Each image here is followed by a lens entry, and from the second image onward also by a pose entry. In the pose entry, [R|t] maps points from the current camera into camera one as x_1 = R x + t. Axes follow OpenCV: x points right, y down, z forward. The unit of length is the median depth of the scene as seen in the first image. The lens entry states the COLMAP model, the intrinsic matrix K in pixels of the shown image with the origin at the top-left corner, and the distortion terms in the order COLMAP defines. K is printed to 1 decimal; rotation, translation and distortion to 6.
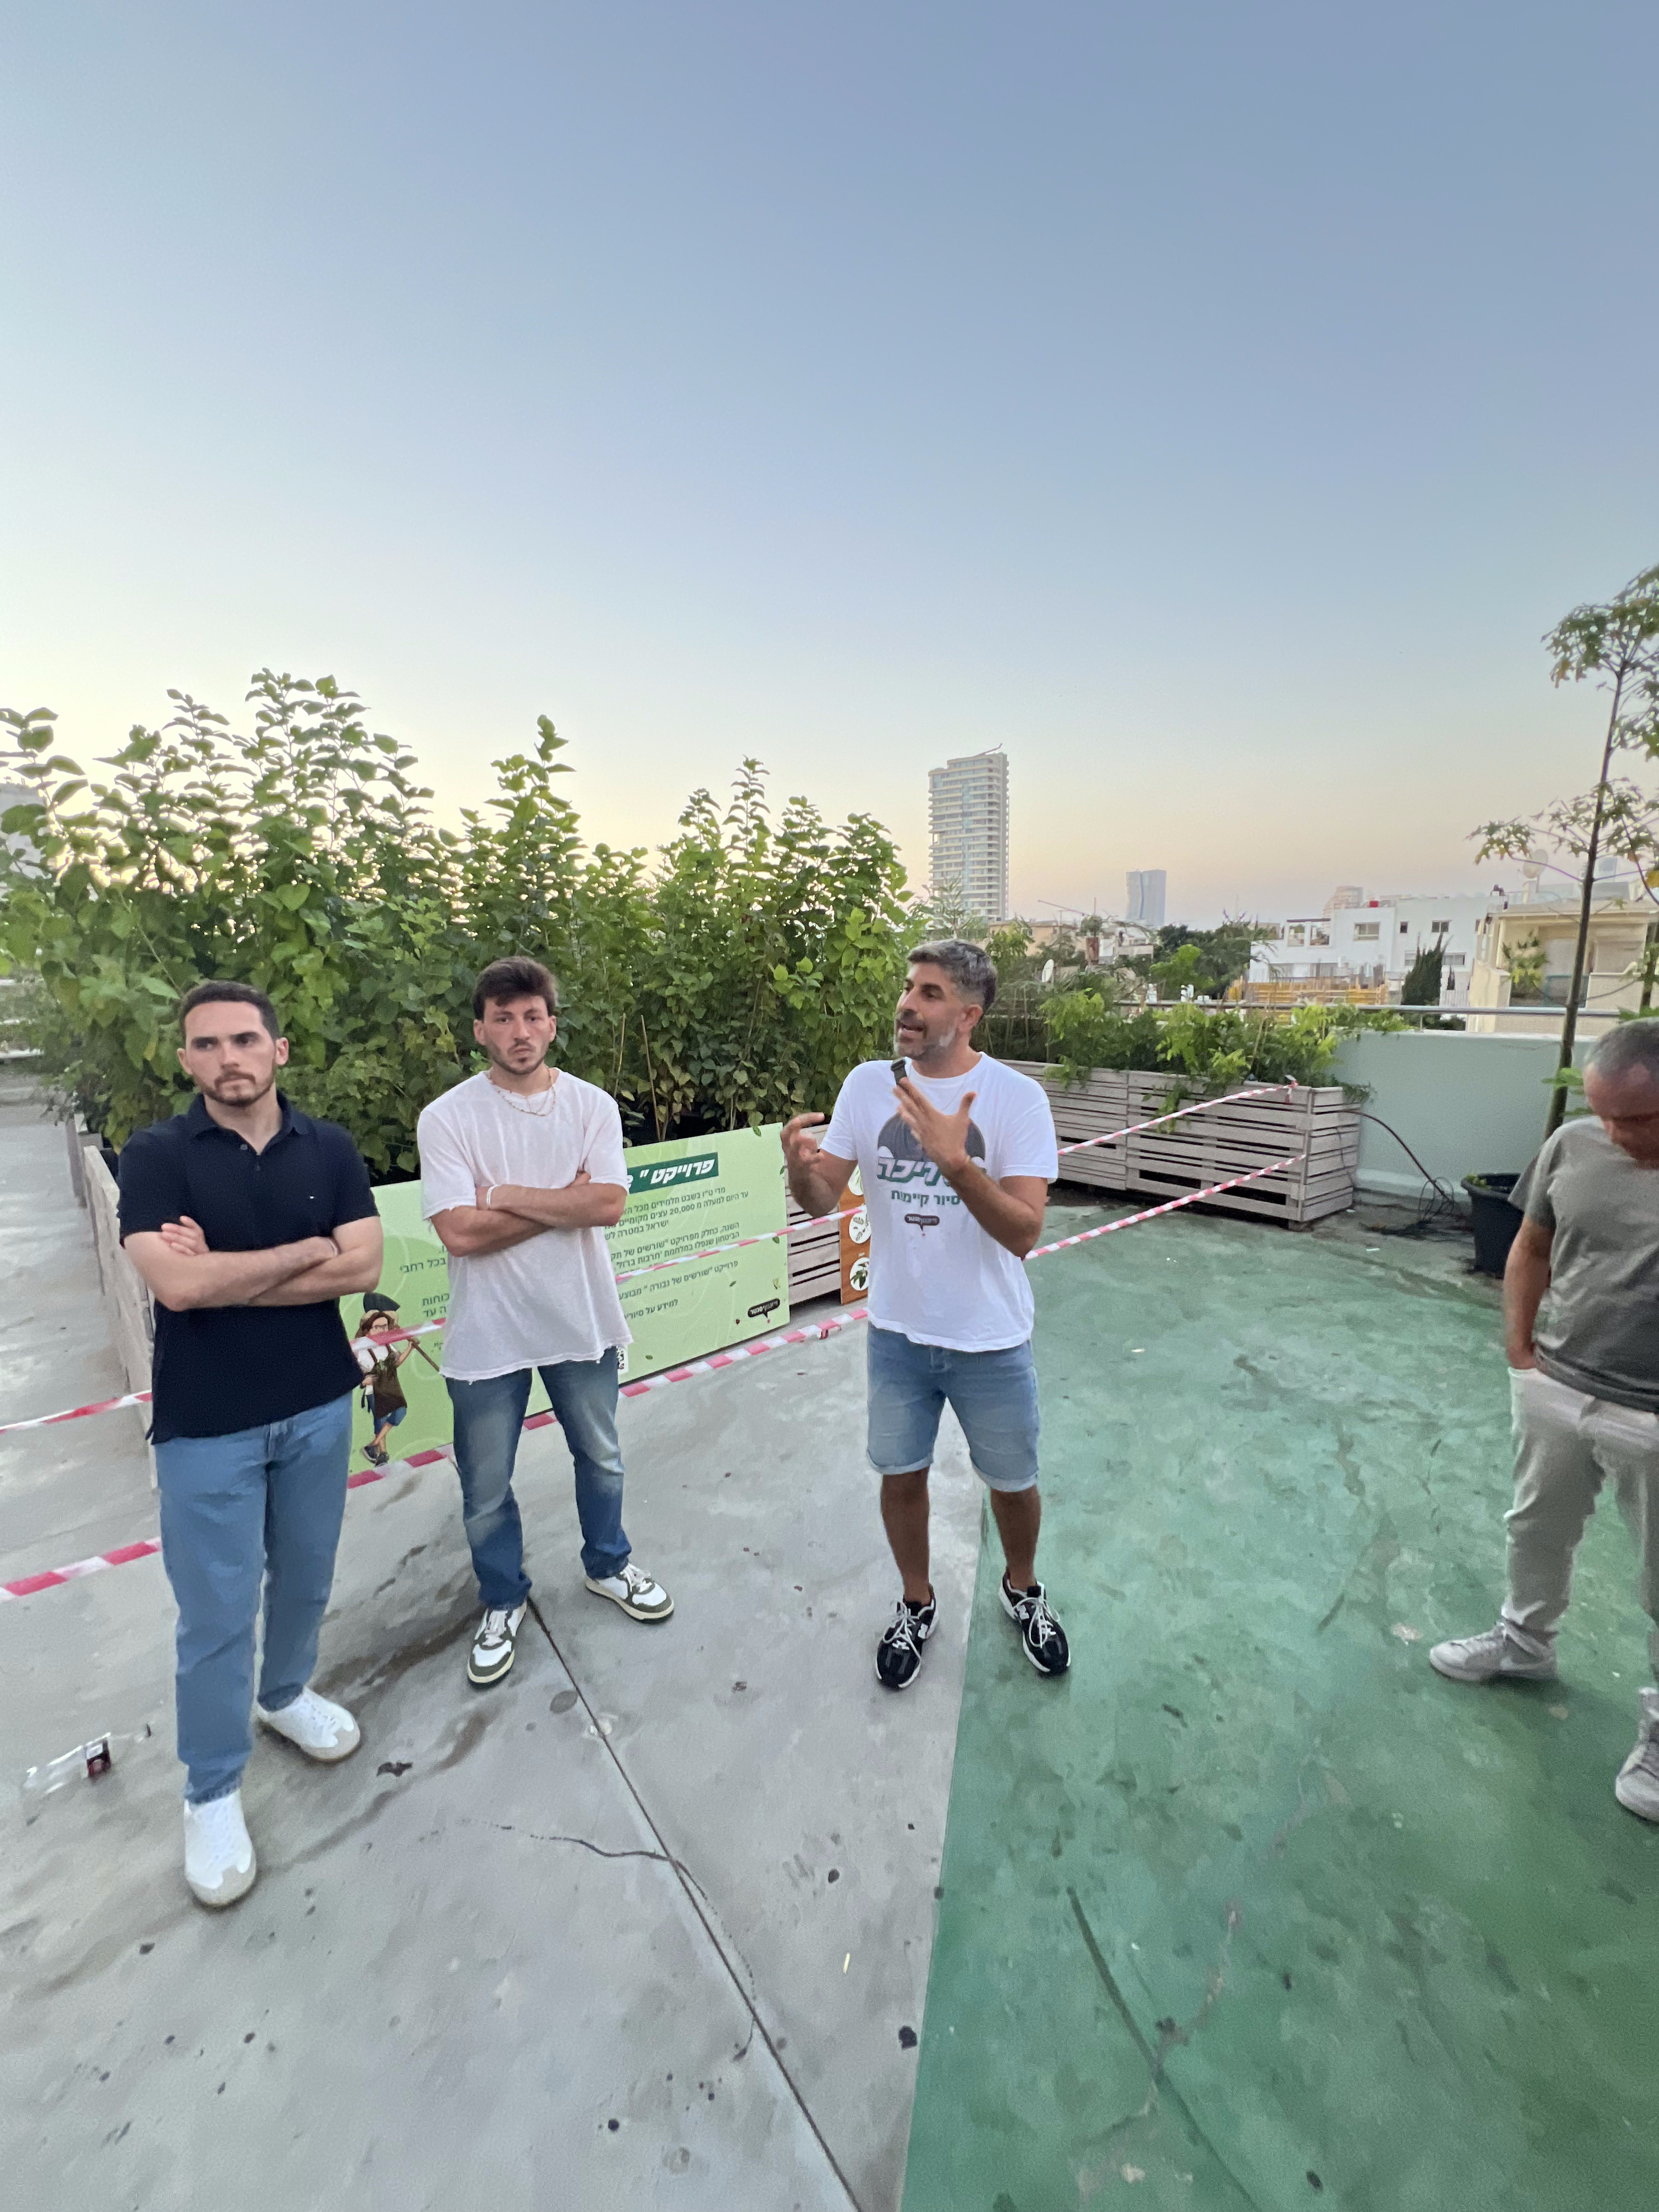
lens RADIAL K [[868.6, 0, 832.9], [0, 868.6, 1093.3], [0, 0, 1]] dist [0.003798, 0.000521]
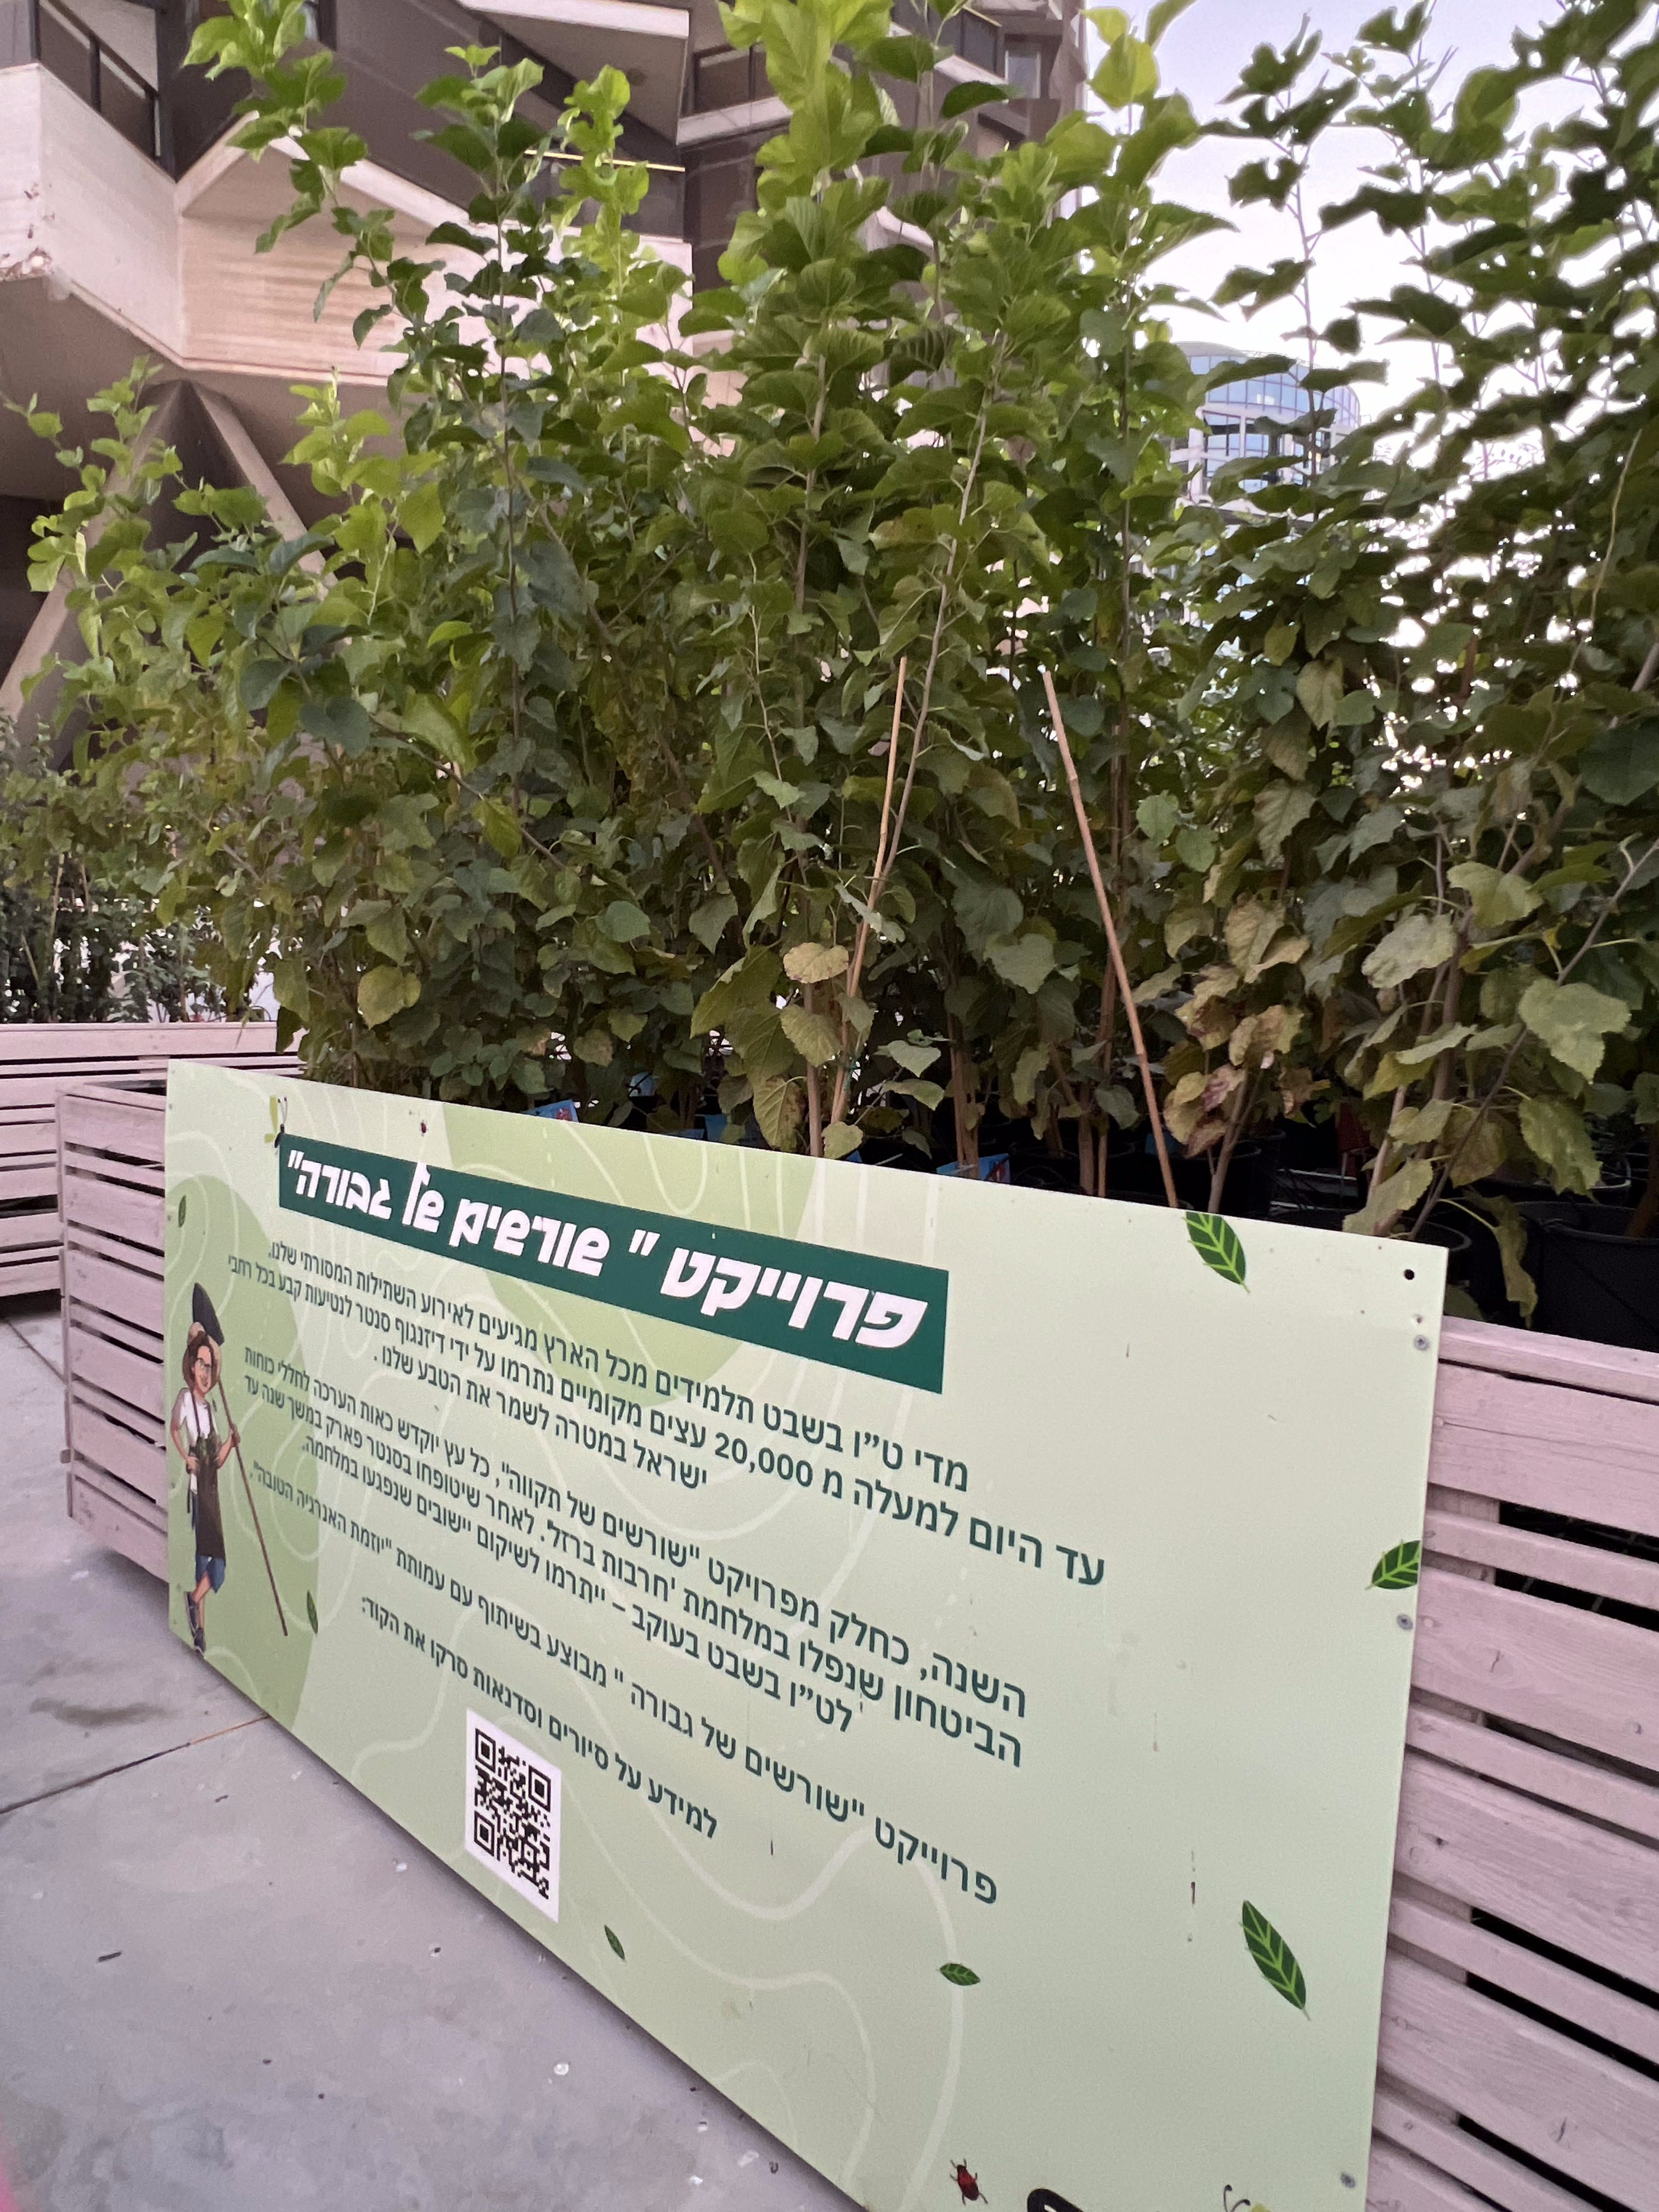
lens RADIAL K [[1286.3, 0, 827.6], [0, 1286.3, 1109.8], [0, 0, 1]] dist [-0.003838, -0.000623]
pose [[0.116124, 0.104519, -0.987720, 0.189746], [-0.173743, 0.981253, 0.083408, 0.015653], [0.977921, 0.161923, 0.132107, 1.196063]]
